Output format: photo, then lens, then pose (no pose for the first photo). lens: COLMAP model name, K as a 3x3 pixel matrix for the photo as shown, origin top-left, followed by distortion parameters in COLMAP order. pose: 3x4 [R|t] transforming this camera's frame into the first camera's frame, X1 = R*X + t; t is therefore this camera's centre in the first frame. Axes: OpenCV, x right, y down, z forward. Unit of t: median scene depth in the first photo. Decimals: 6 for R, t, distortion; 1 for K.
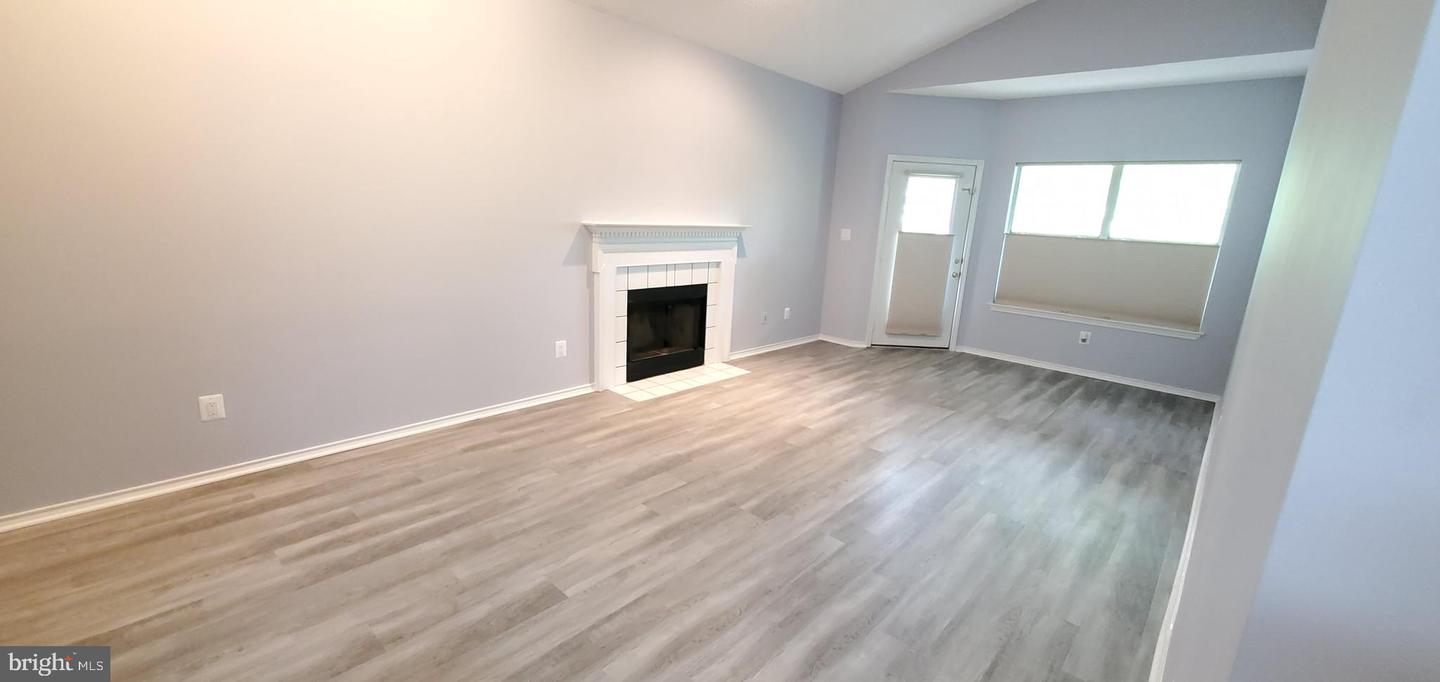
lens RADIAL K [[576.1, 0, 720.0], [0, 576.1, 341.0], [0, 0, 1]] dist [0.000349, -0.000044]
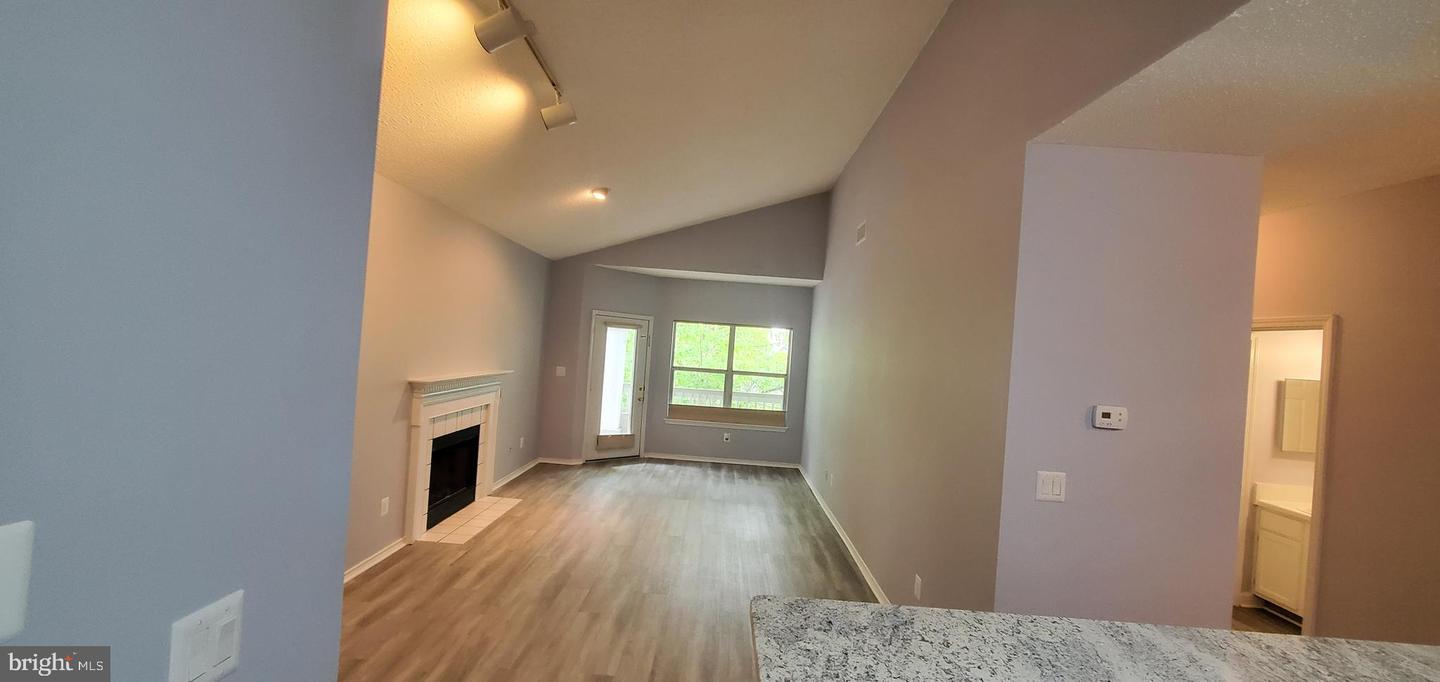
lens RADIAL K [[576.1, 0, 720.0], [0, 576.1, 341.0], [0, 0, 1]] dist [0.000349, -0.000044]
pose [[0.739390, 0.009221, 0.673214, -0.491896], [0.114301, 0.983672, -0.139010, -0.059206], [-0.663504, 0.179732, 0.726264, -0.150945]]
